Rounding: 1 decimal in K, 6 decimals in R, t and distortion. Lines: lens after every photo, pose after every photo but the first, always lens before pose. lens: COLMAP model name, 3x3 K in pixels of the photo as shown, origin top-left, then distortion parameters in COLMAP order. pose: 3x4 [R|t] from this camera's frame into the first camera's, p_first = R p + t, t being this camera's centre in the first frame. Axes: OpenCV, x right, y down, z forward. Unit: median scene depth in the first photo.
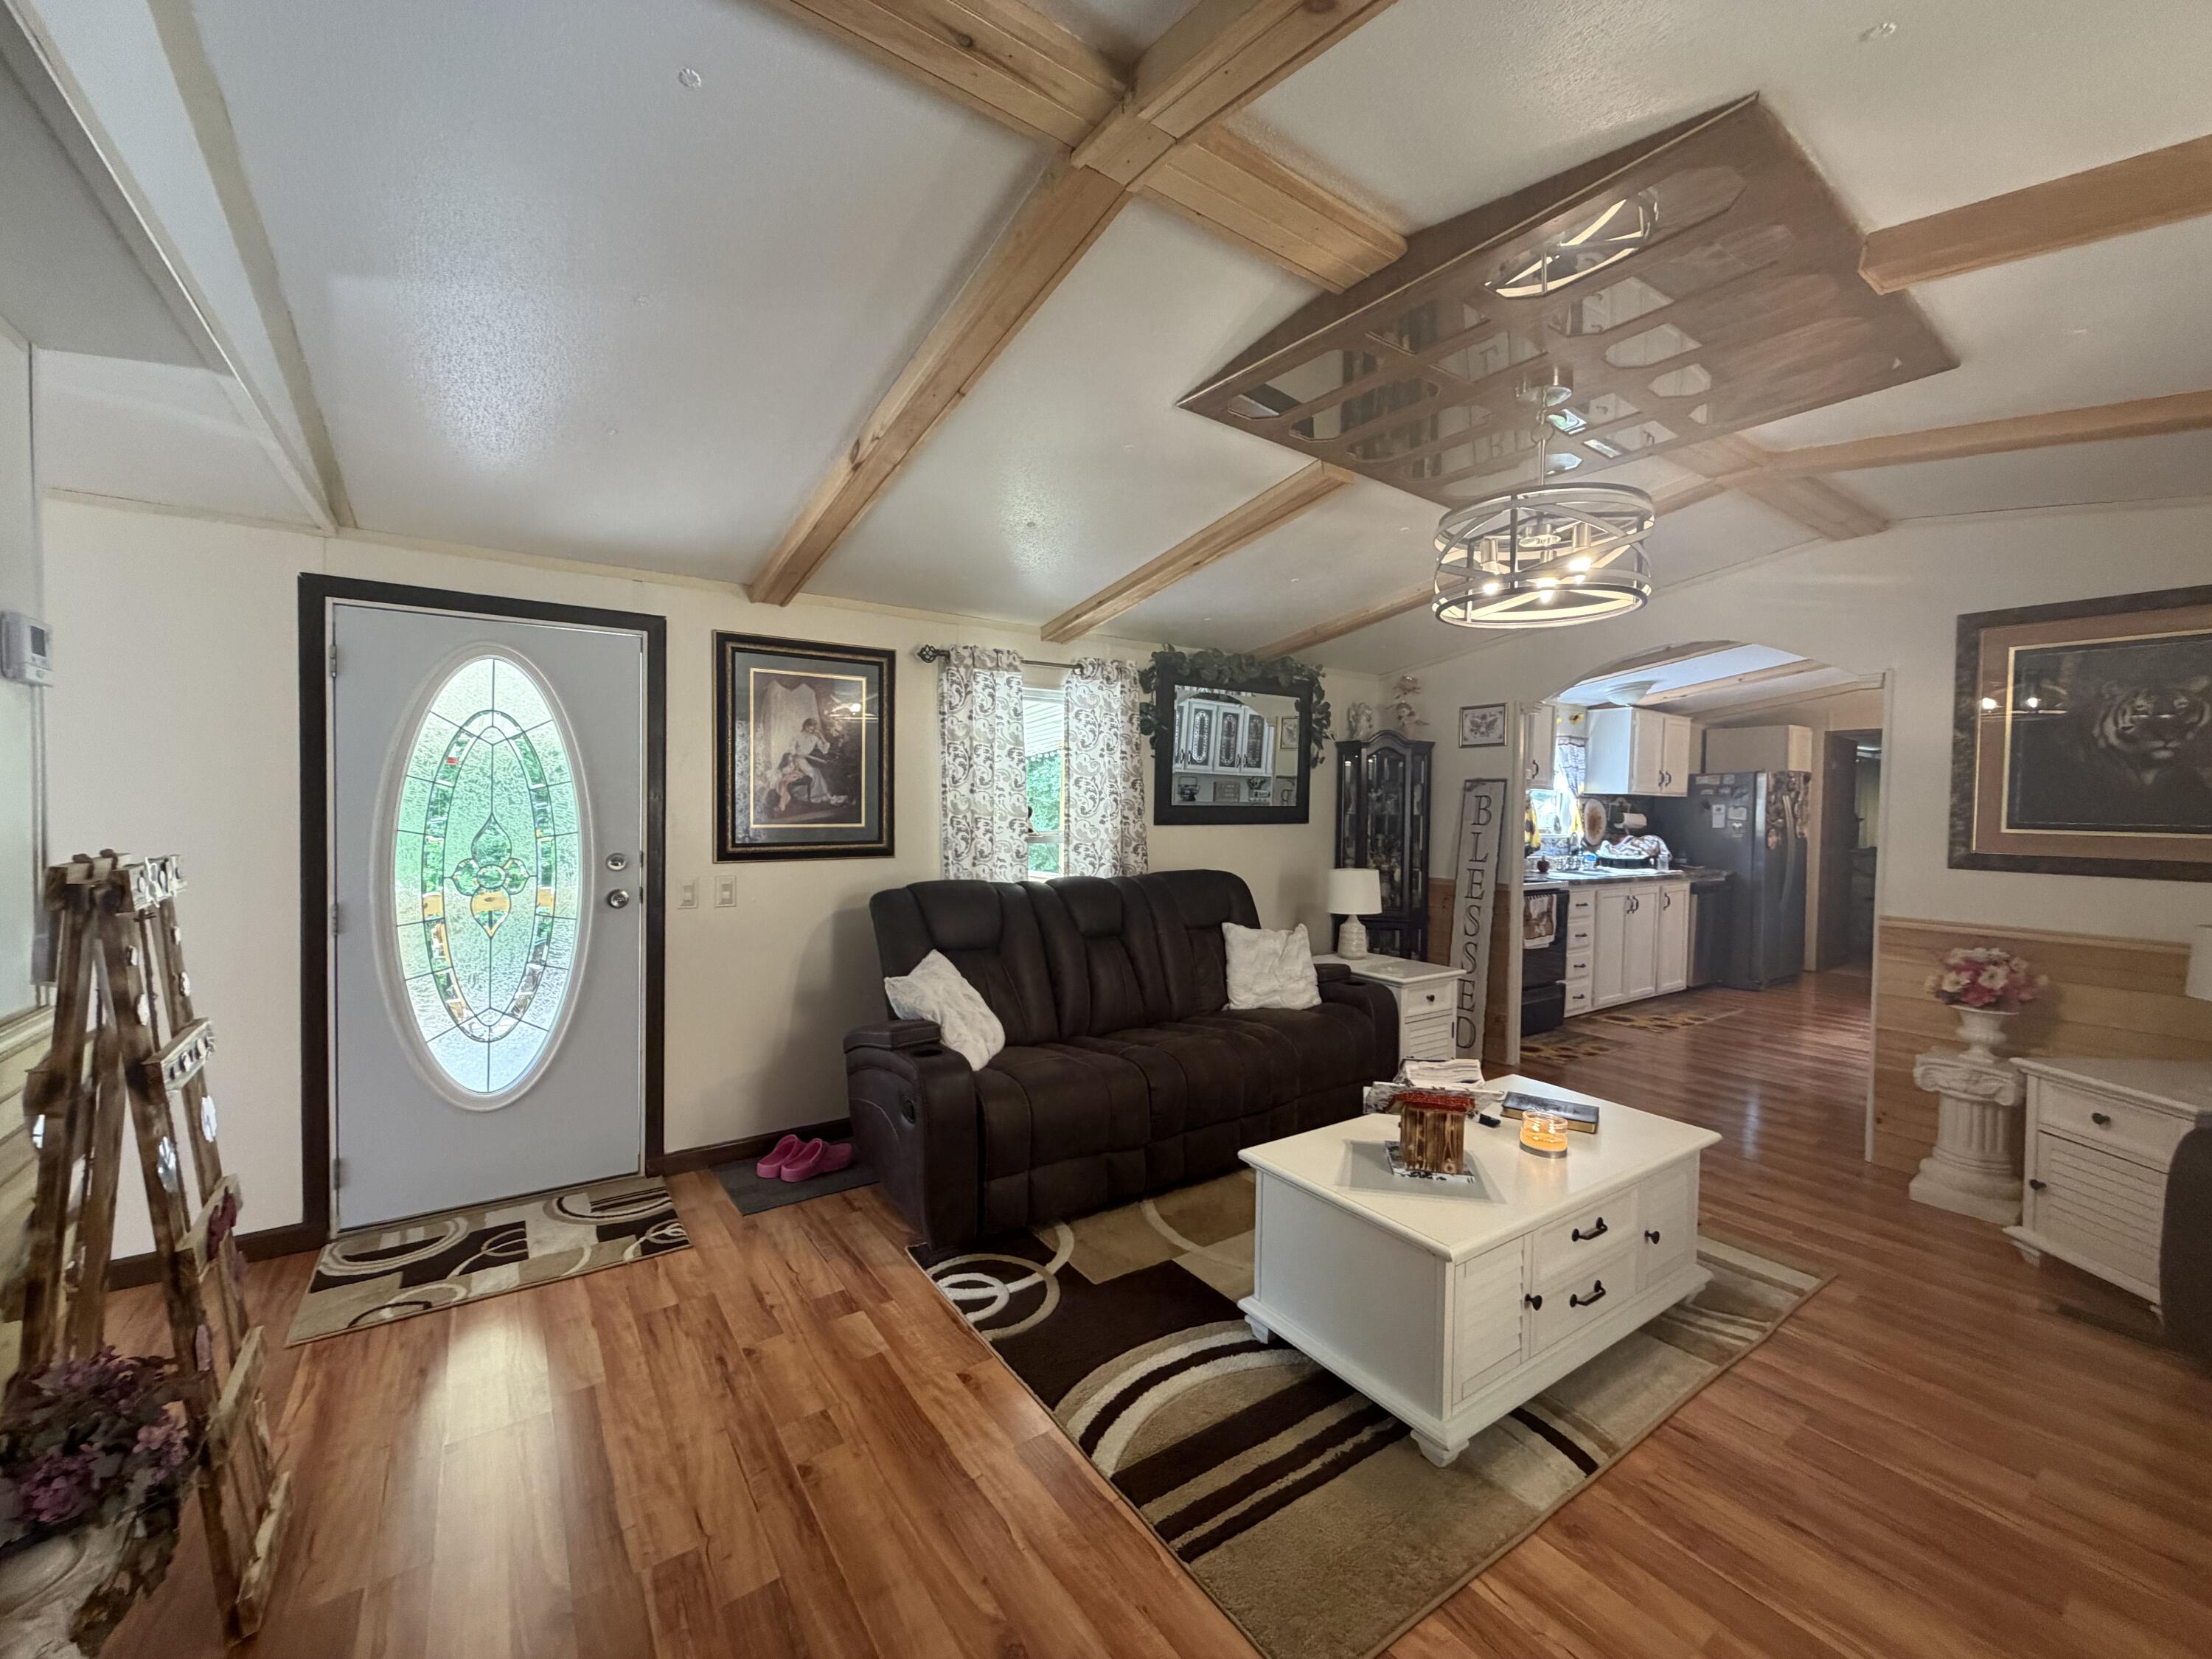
lens RADIAL K [[880.5, 0, 1099.4], [0, 880.5, 826.0], [0, 0, 1]] dist [-0.000871, 0.000647]
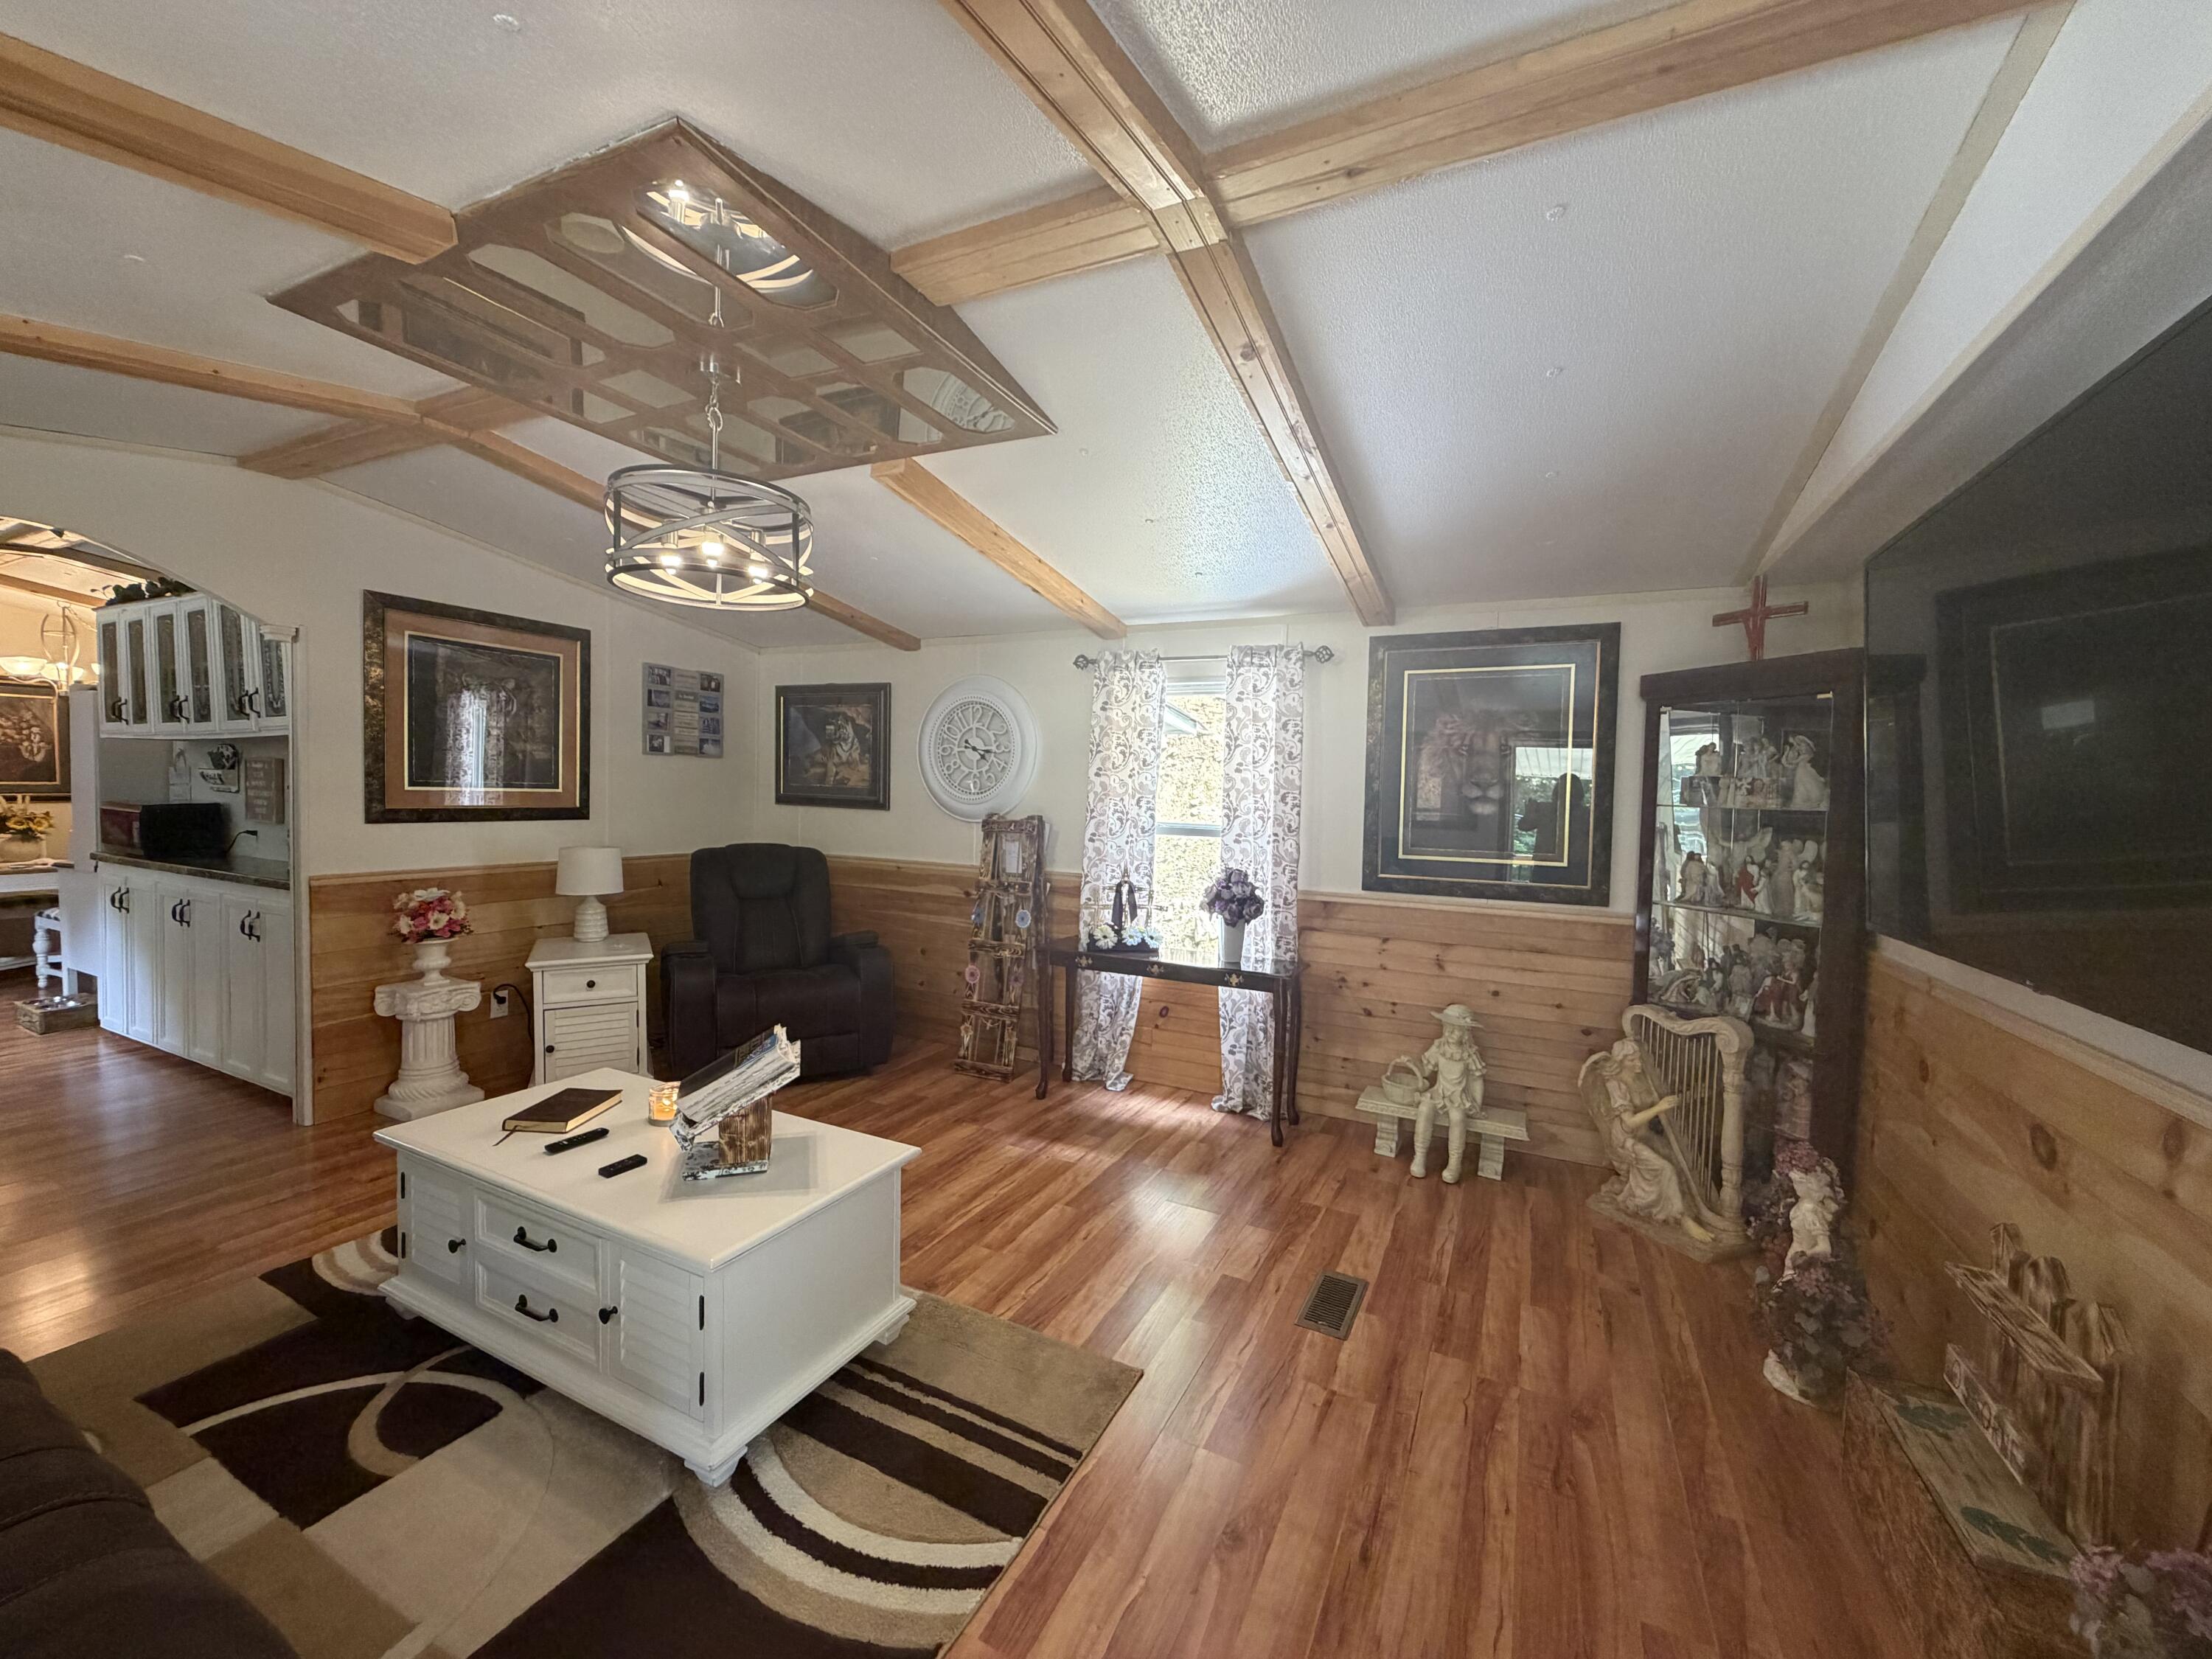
lens RADIAL K [[879.2, 0, 1098.4], [0, 879.2, 826.4], [0, 0, 1]] dist [0.000326, 0.000270]
pose [[-0.481459, -0.063834, 0.874141, -0.281453], [-0.008238, 0.997630, 0.068314, -0.020282], [-0.876430, 0.025689, -0.480844, 0.491788]]
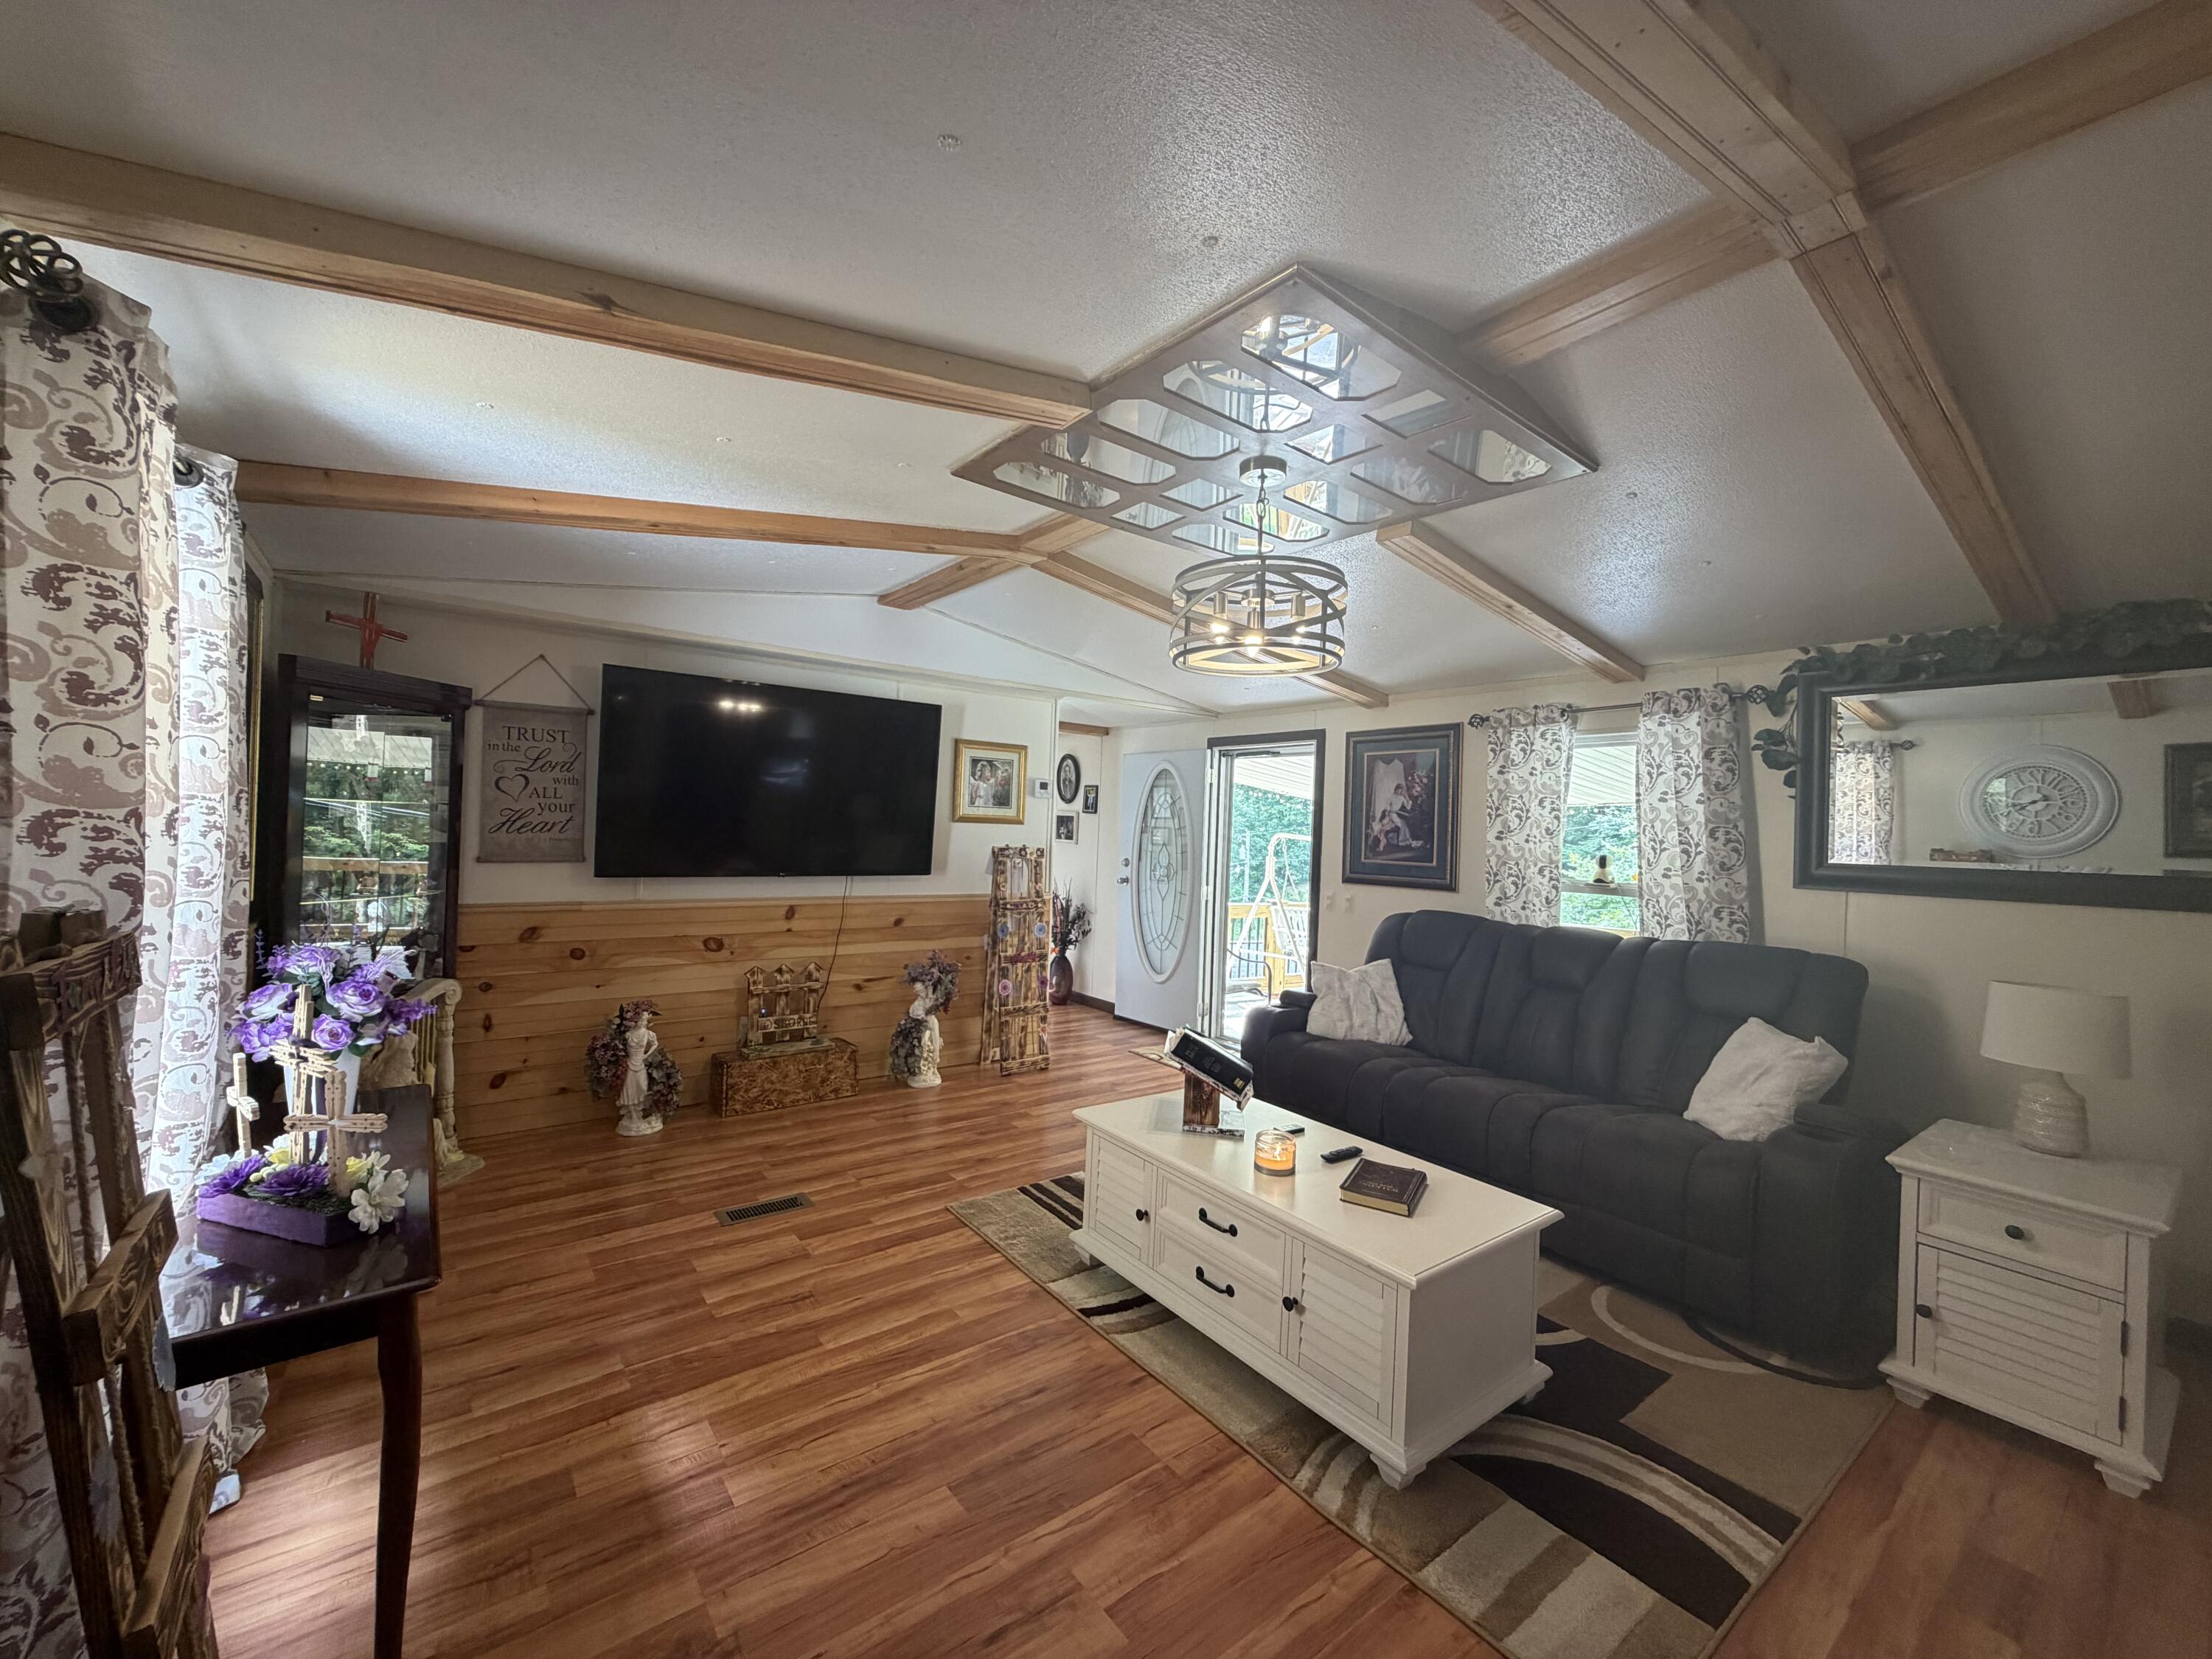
lens RADIAL K [[882.1, 0, 1100.5], [0, 882.1, 830.2], [0, 0, 1]] dist [-0.000124, -0.000221]
pose [[0.049276, -0.010229, -0.998733, 0.720555], [-0.065886, 0.997736, -0.013469, -0.000945], [0.996610, 0.066467, 0.048491, 0.337780]]
